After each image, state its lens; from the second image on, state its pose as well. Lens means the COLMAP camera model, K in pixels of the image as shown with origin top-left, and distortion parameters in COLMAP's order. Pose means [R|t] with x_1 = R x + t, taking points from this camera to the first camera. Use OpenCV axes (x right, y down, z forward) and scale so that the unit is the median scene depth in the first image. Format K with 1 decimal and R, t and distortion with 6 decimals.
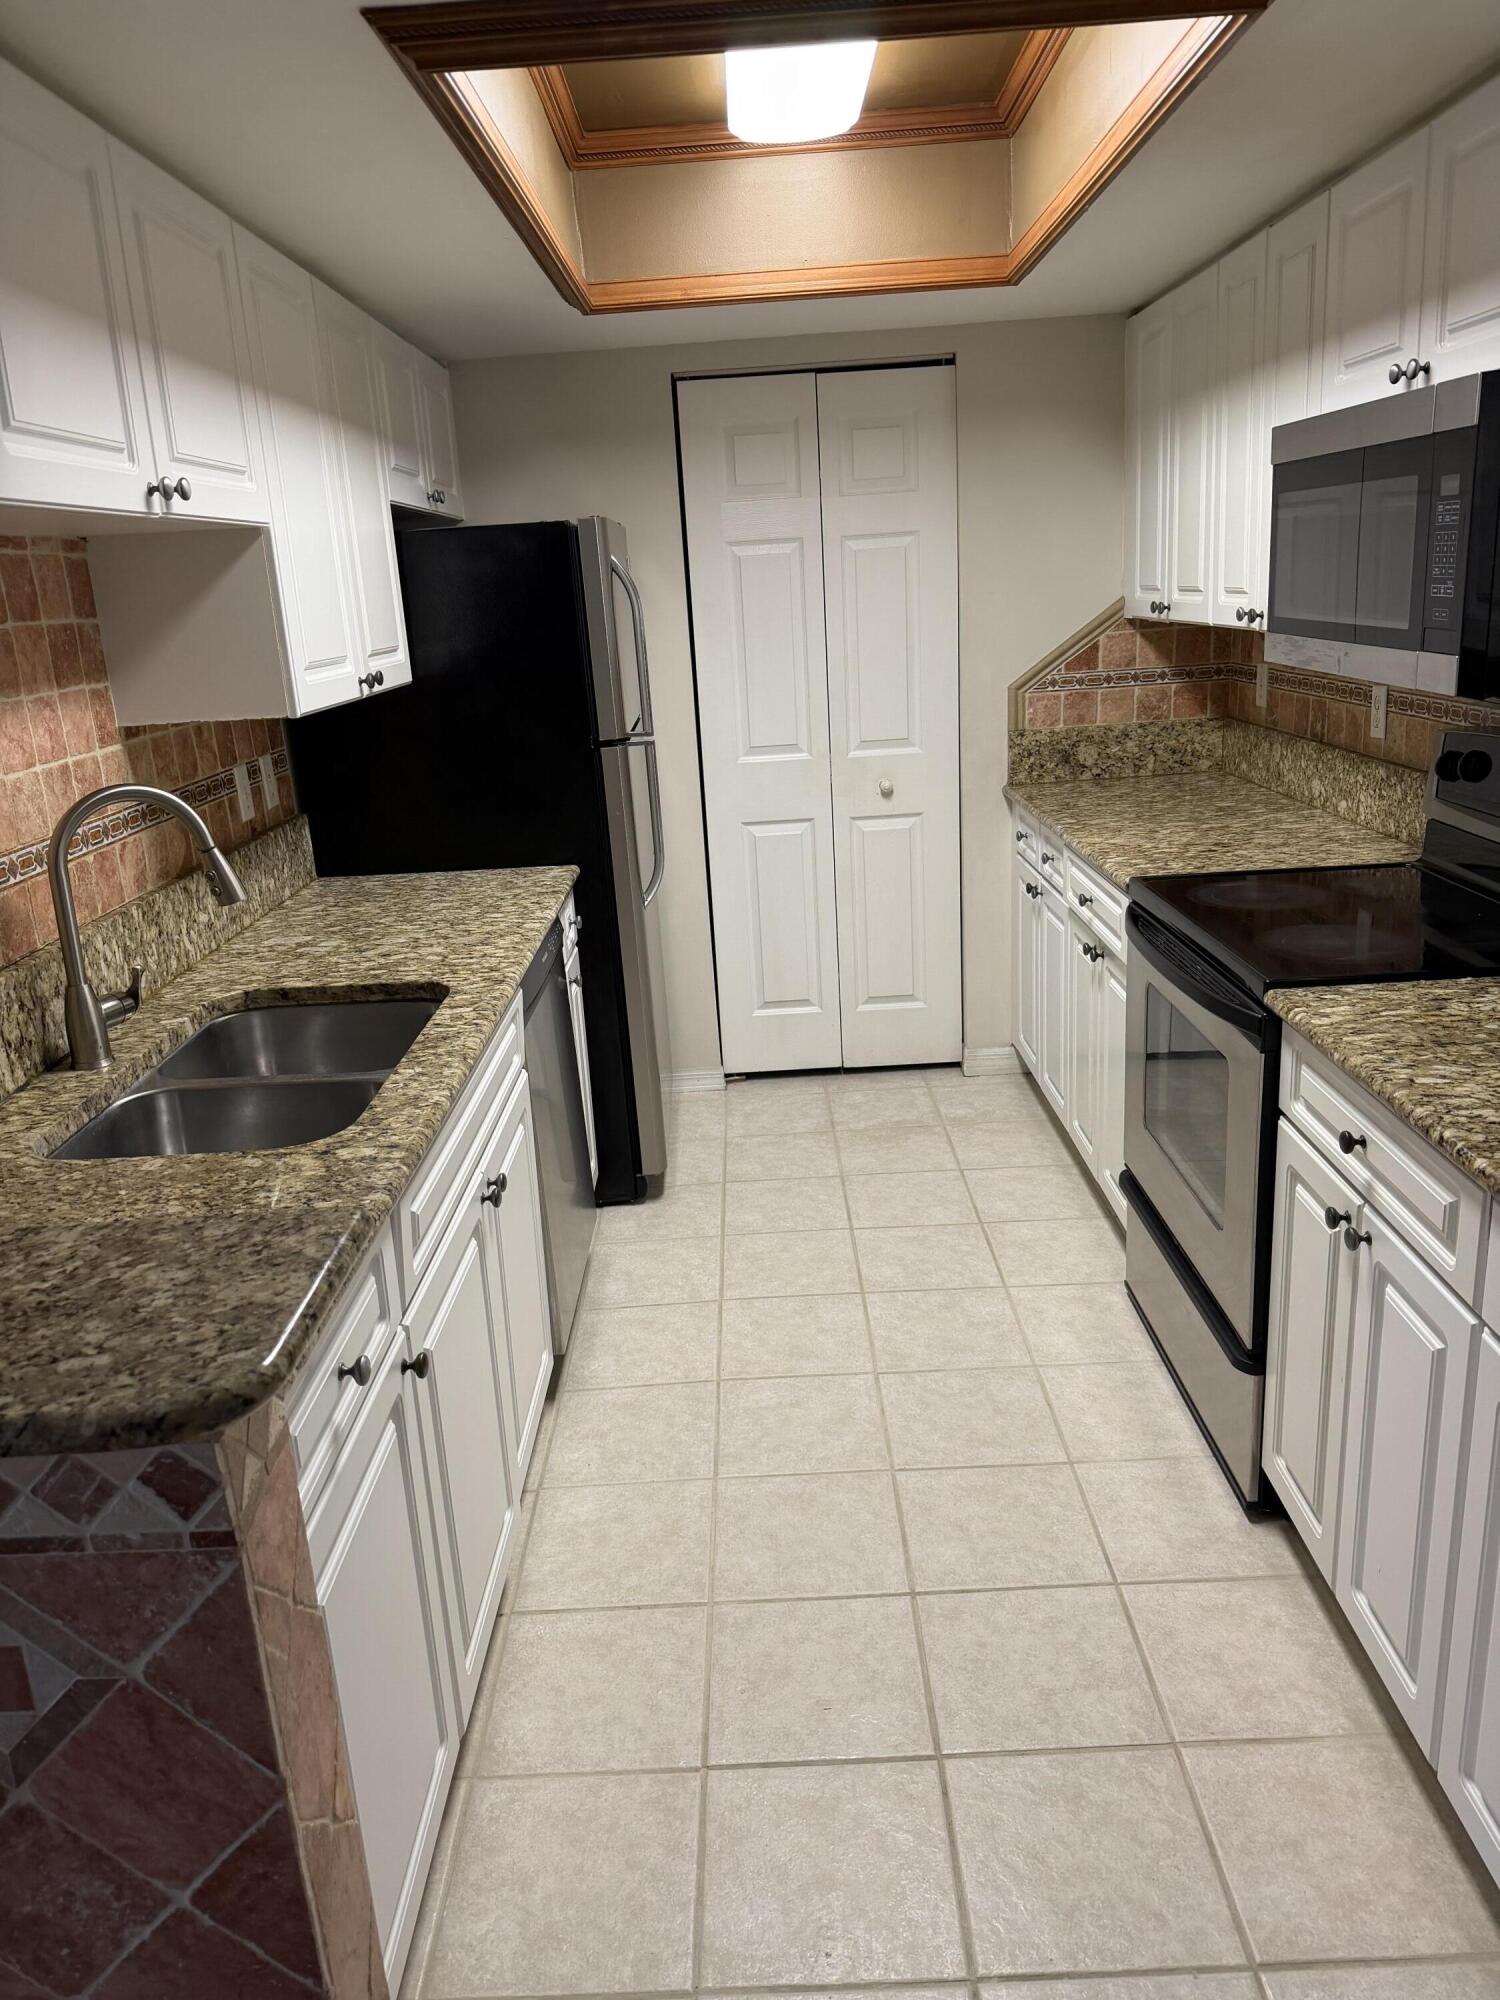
lens RADIAL K [[1424.8, 0, 720.9], [0, 1424.8, 990.6], [0, 0, 1]] dist [0.062790, -0.070783]
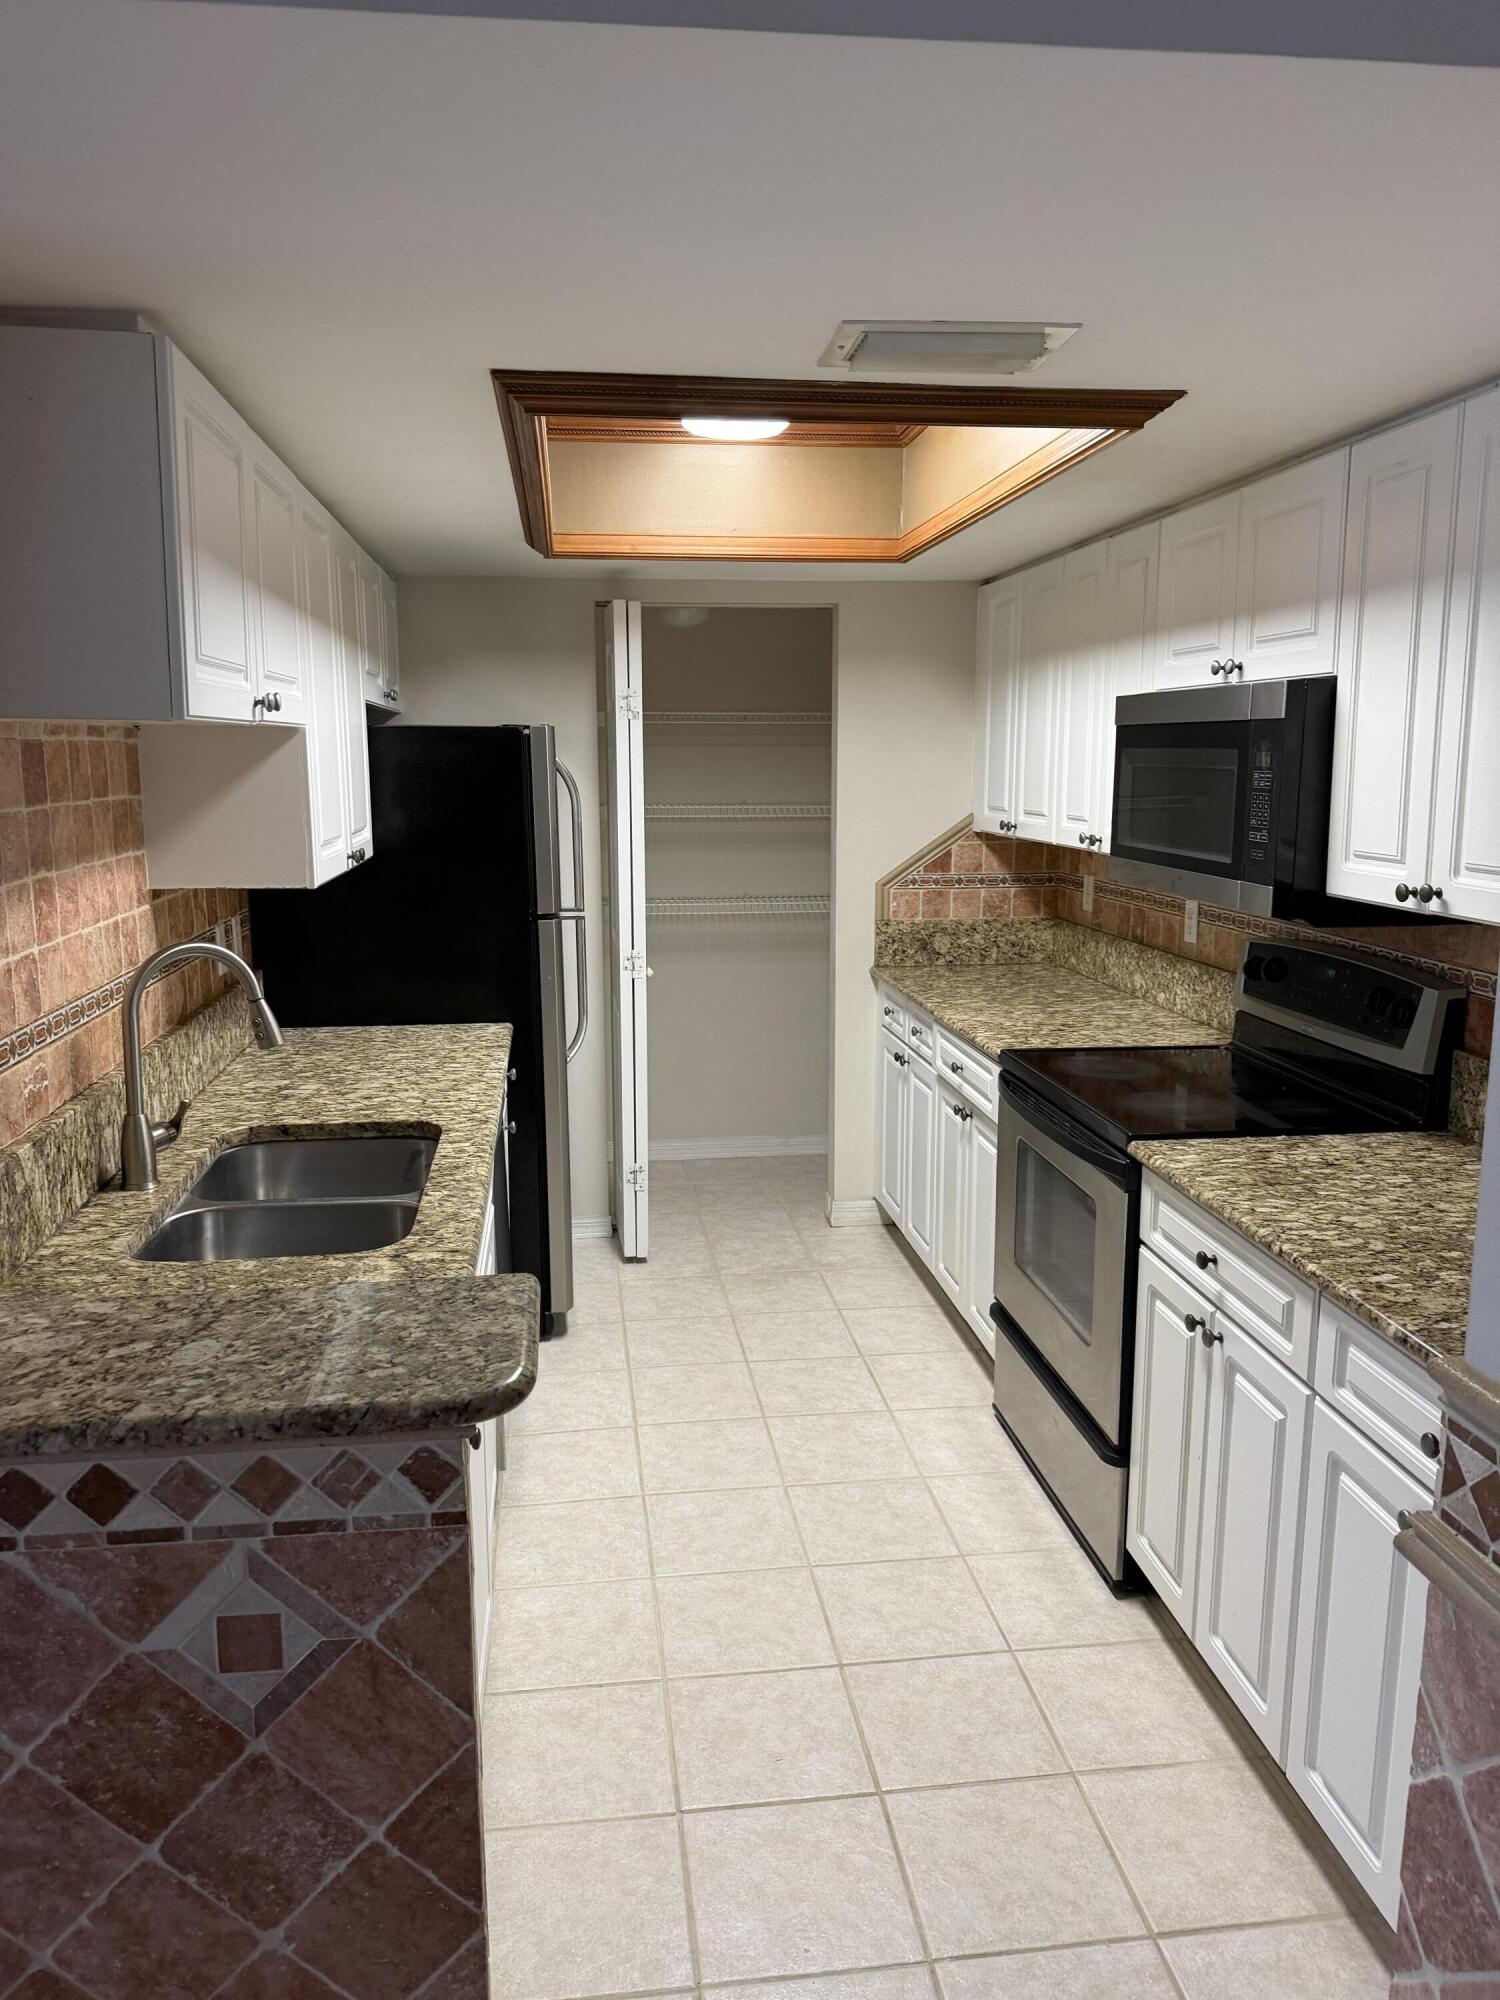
lens RADIAL K [[1424.8, 0, 719.7], [0, 1424.8, 1003.6], [0, 0, 1]] dist [0.062790, -0.070783]
pose [[0.990138, 0.035023, 0.135649, -0.133577], [-0.019968, 0.993643, -0.110791, 0.023101], [-0.138667, 0.106989, 0.984543, -0.170442]]
